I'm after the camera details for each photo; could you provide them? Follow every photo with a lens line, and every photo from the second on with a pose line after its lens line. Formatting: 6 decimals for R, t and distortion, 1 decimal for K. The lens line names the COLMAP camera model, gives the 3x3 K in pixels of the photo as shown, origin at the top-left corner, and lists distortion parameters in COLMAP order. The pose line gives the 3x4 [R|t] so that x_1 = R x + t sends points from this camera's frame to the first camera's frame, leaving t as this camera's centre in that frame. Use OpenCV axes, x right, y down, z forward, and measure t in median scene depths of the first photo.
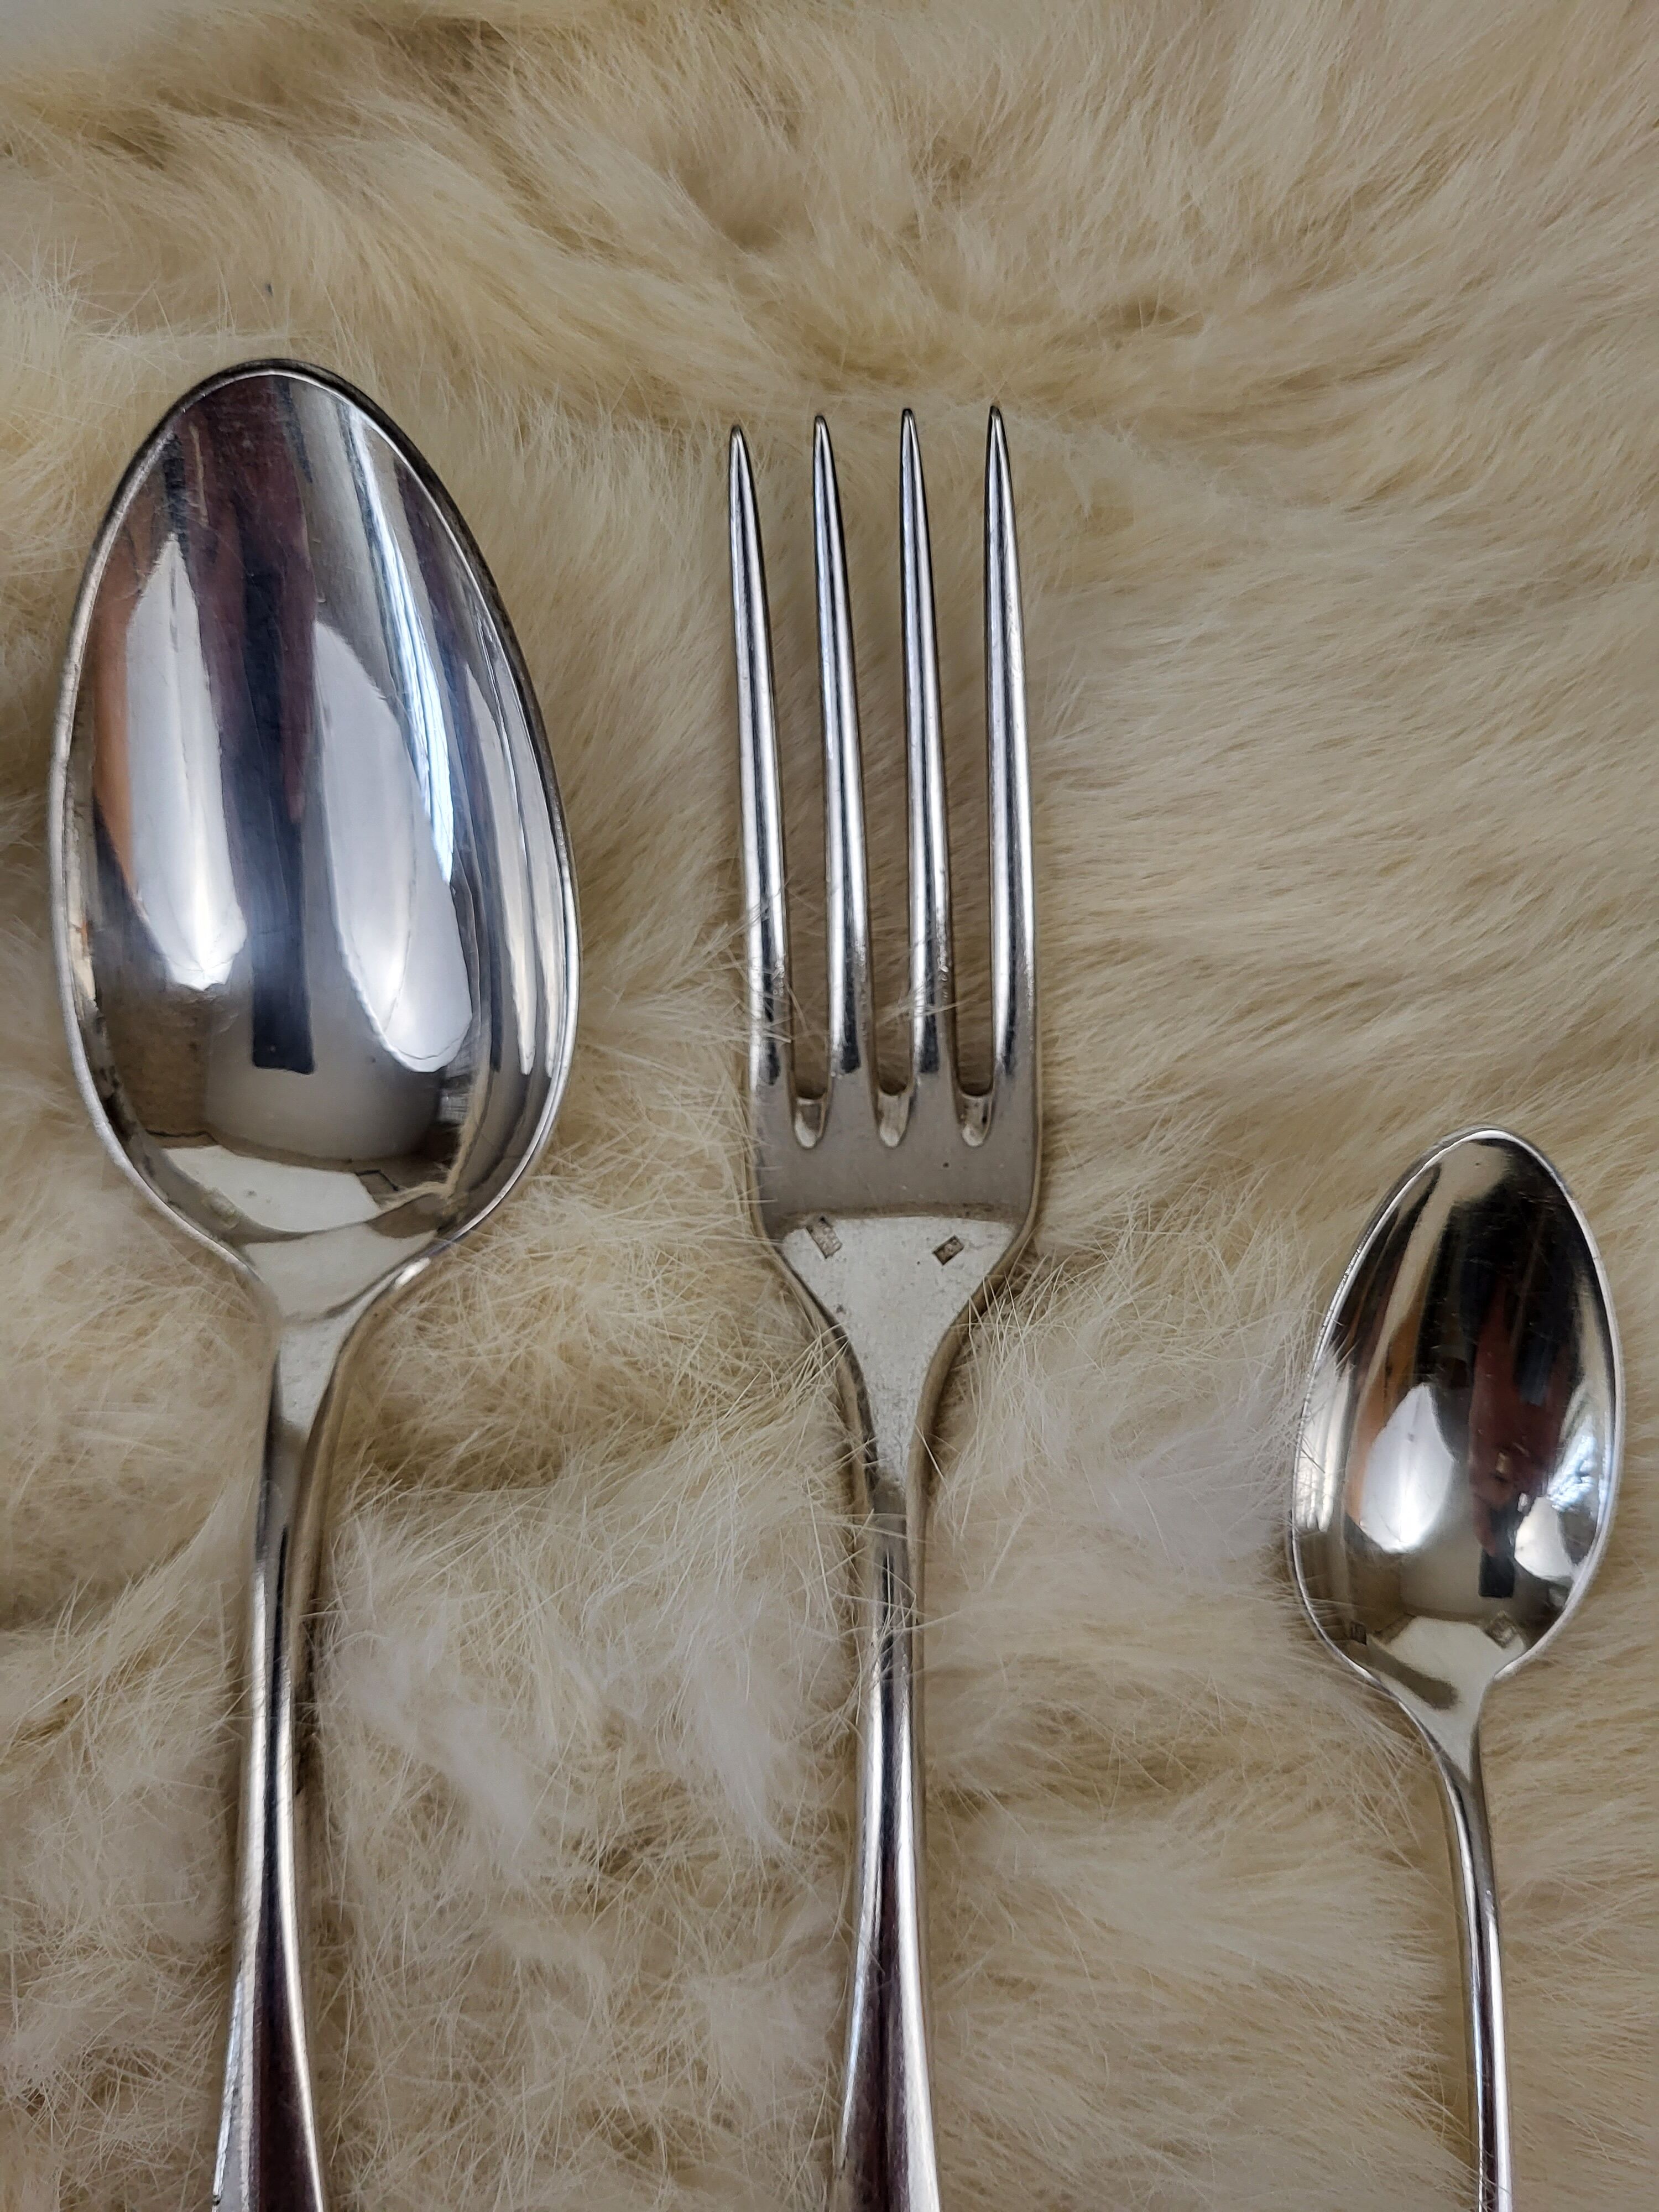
lens RADIAL K [[2197.5, 0, 829.5], [0, 2197.5, 1106.0], [0, 0, 1]] dist [-0.071093, 0.004667]
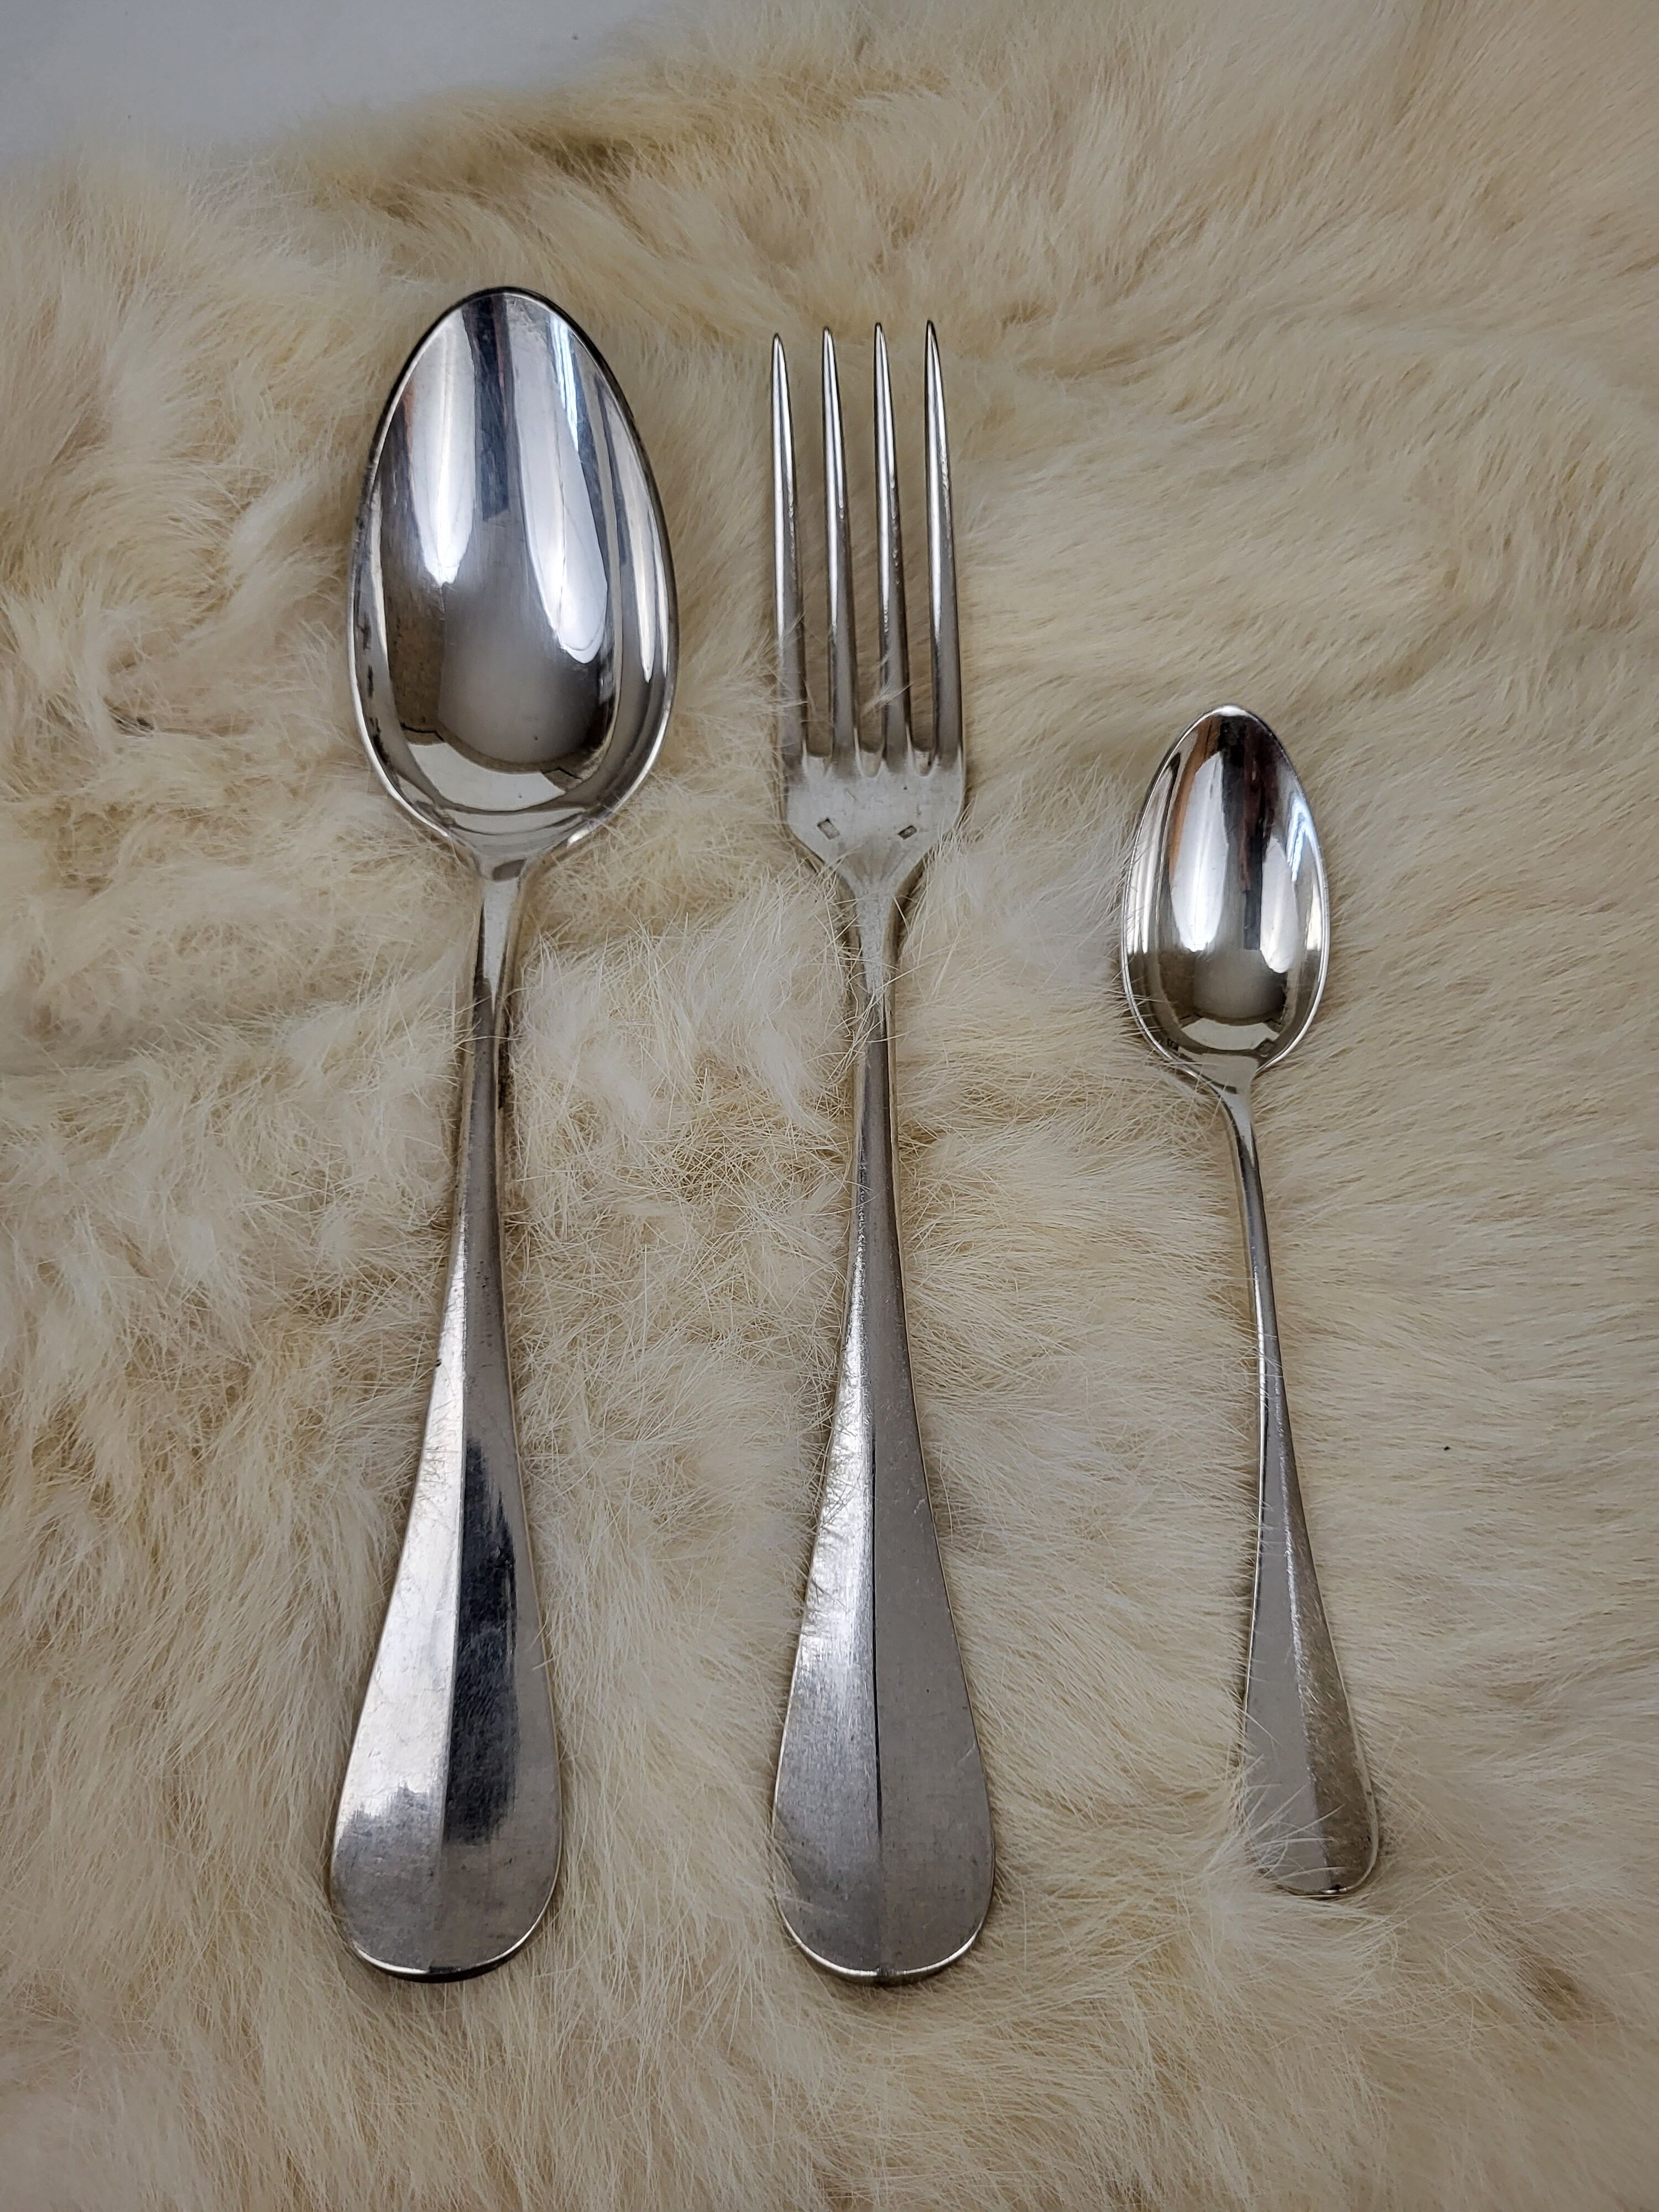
lens RADIAL K [[2197.5, 0, 829.5], [0, 2197.5, 1106.0], [0, 0, 1]] dist [-0.071093, 0.004667]
pose [[0.999579, 0.002645, 0.028886, -0.045714], [0.002475, 0.984422, -0.175806, 0.527420], [-0.028901, 0.175803, 0.984001, -0.509156]]
